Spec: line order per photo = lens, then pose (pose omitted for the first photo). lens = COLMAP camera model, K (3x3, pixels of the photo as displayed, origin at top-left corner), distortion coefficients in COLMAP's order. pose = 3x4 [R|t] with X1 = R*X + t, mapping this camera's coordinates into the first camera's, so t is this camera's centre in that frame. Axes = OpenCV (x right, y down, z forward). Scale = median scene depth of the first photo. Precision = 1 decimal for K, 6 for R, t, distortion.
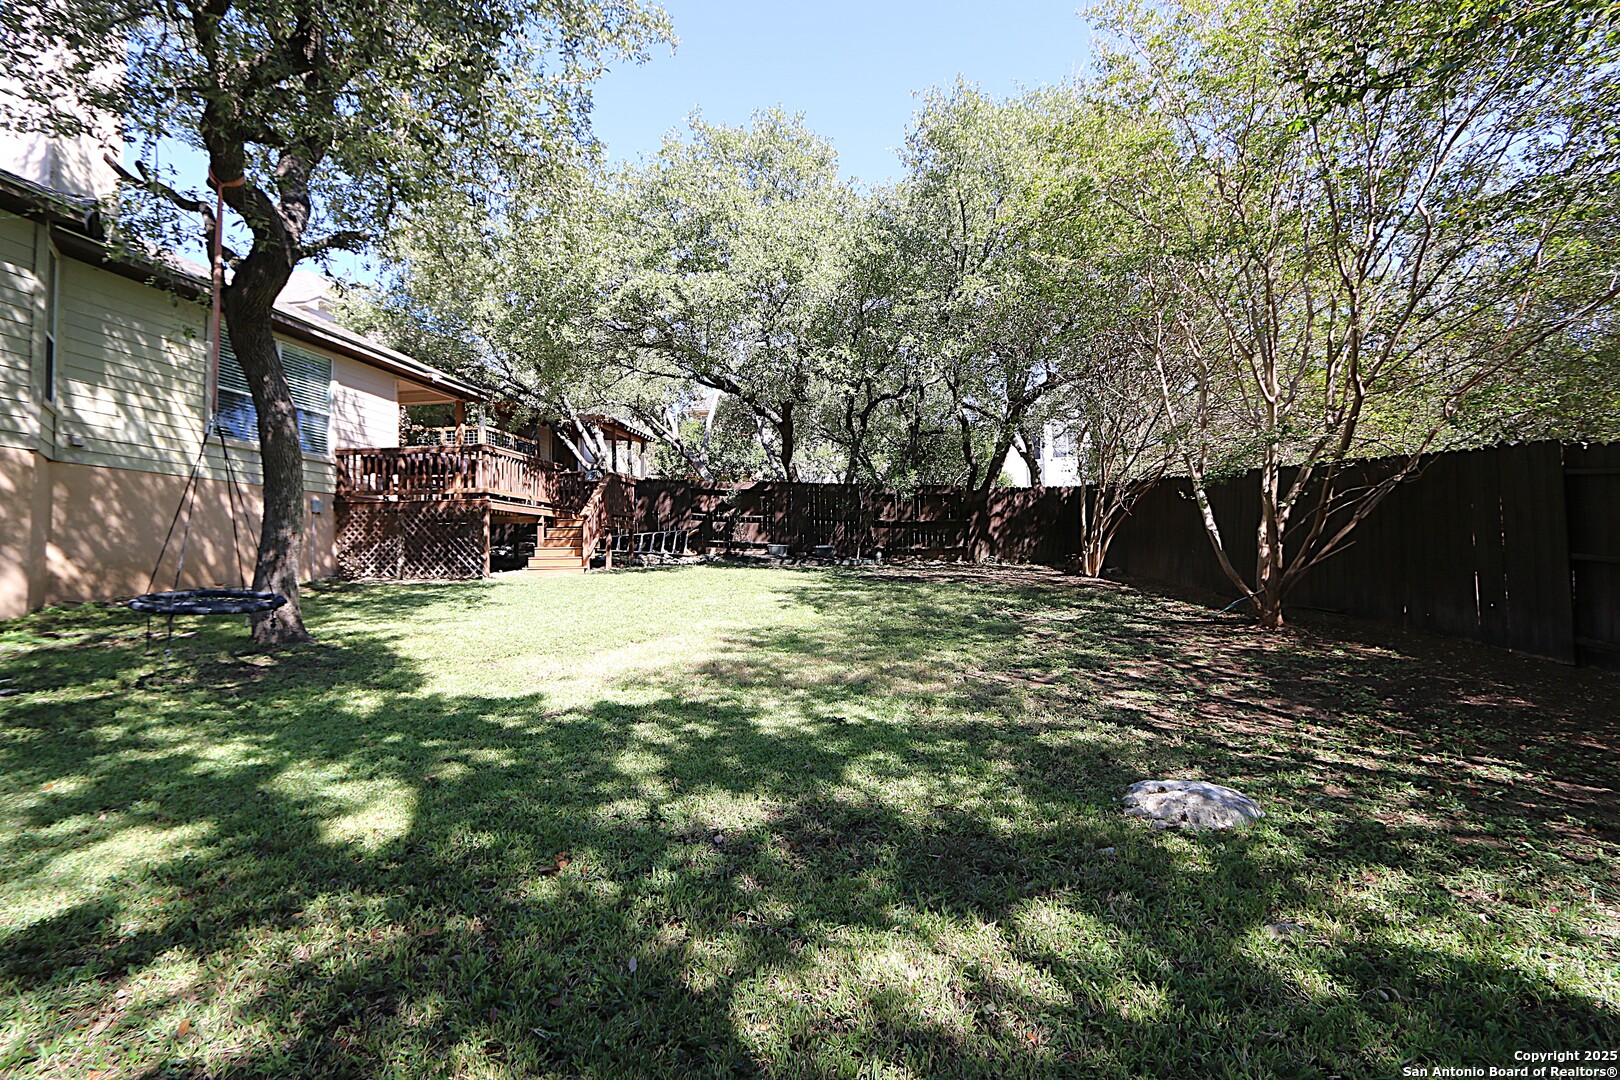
lens RADIAL K [[766.2, 0, 801.8], [0, 766.2, 543.2], [0, 0, 1]] dist [-0.024301, 0.005282]
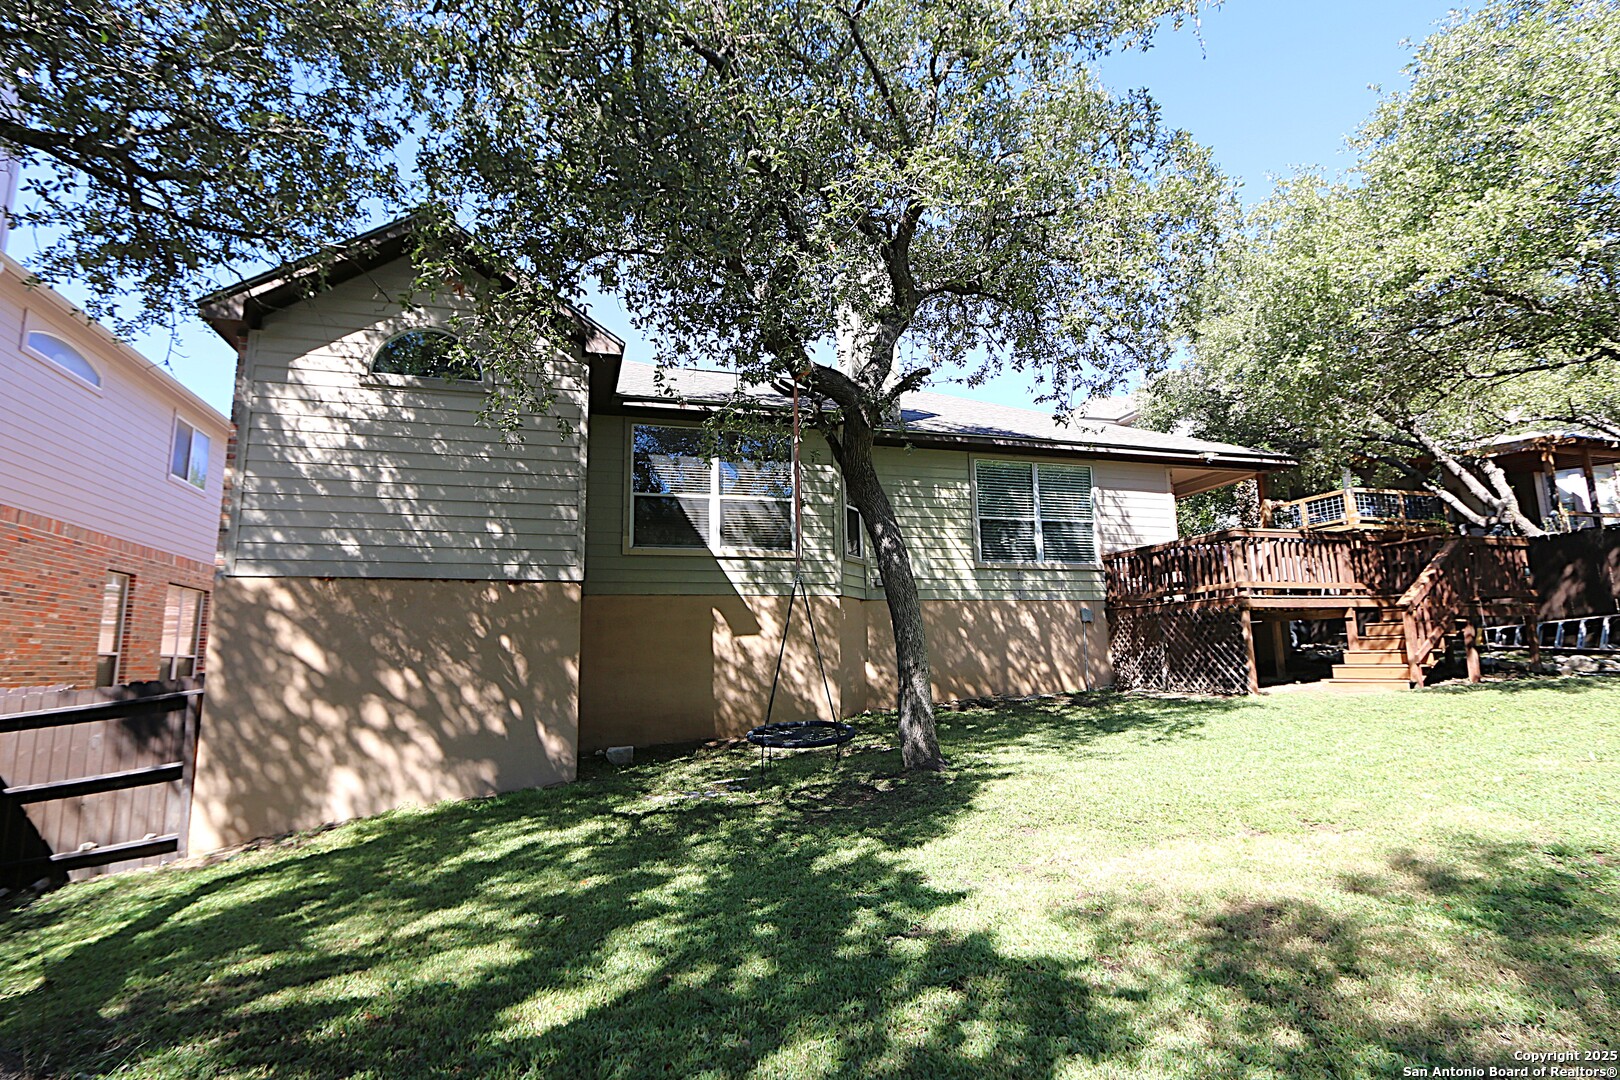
lens RADIAL K [[781.6, 0, 802.0], [0, 781.6, 540.1], [0, 0, 1]] dist [-0.017405, 0.000641]
pose [[0.406245, -0.135148, -0.903715, 0.150678], [0.037634, 0.990637, -0.131230, -0.024850], [0.912989, 0.019301, 0.407527, 0.234326]]
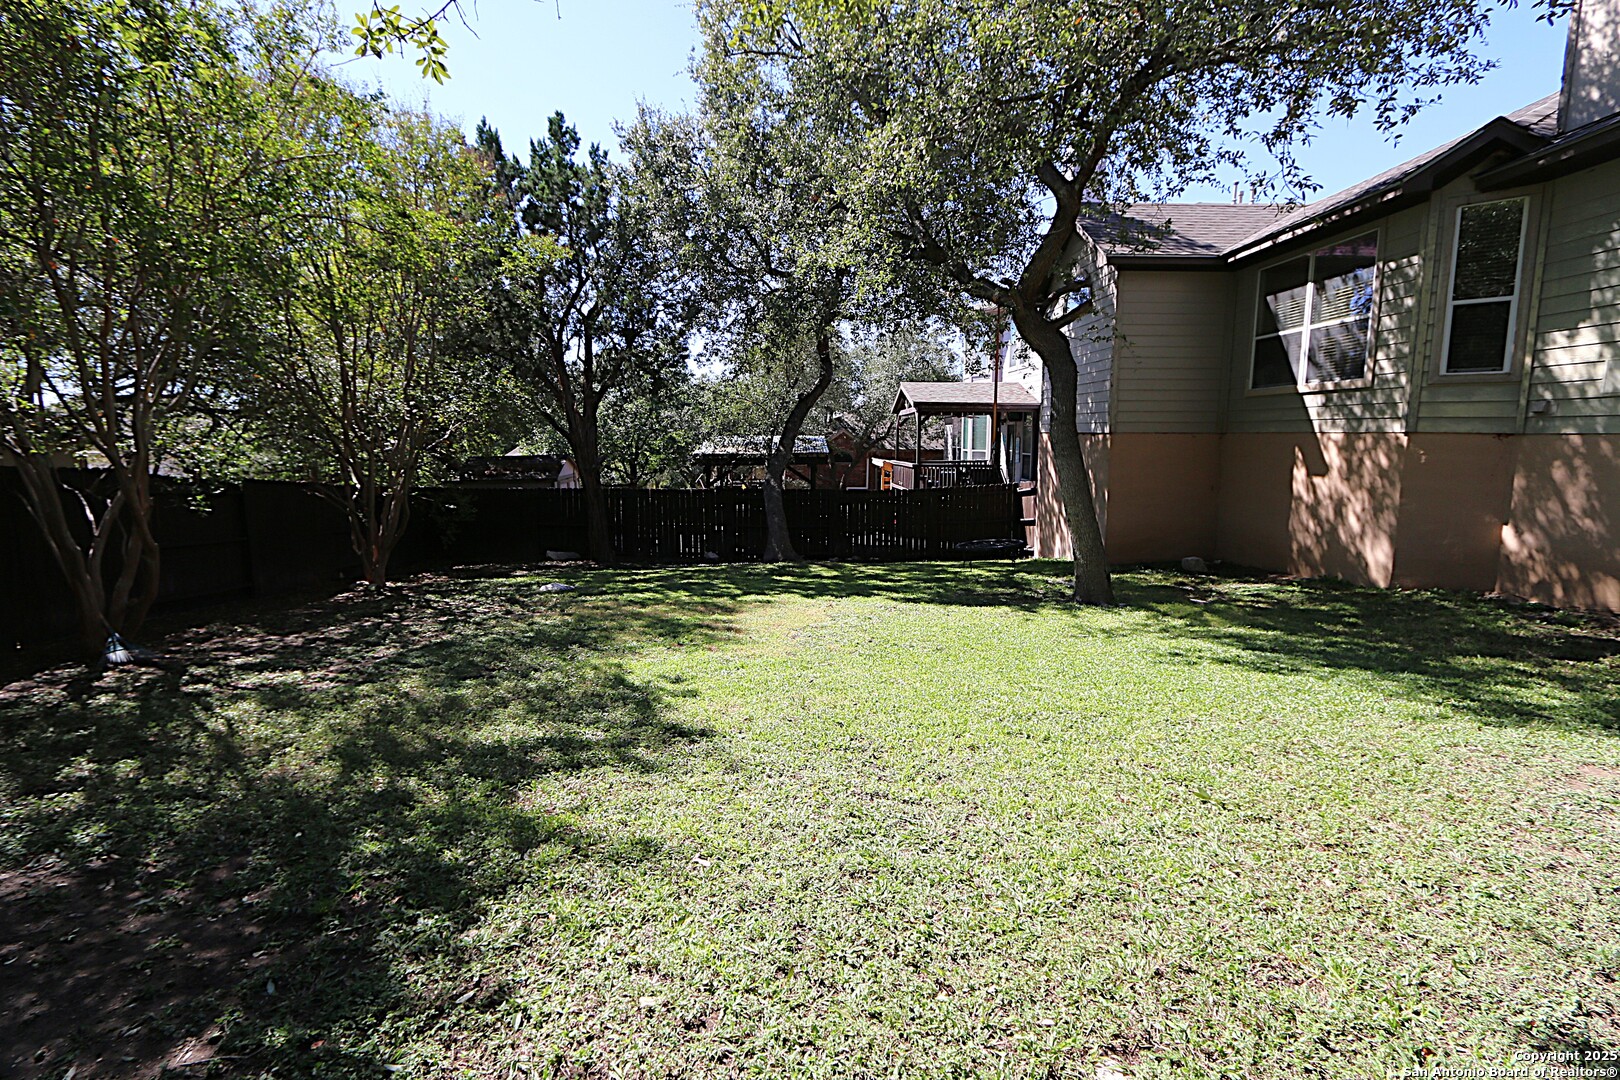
lens RADIAL K [[747.2, 0, 805.7], [0, 747.2, 539.1], [0, 0, 1]] dist [-0.022486, 0.005261]
pose [[-0.993138, 0.003128, -0.116910, -0.049514], [-0.009970, 0.993739, 0.111283, -0.049942], [0.116526, 0.111685, -0.986888, 1.238248]]
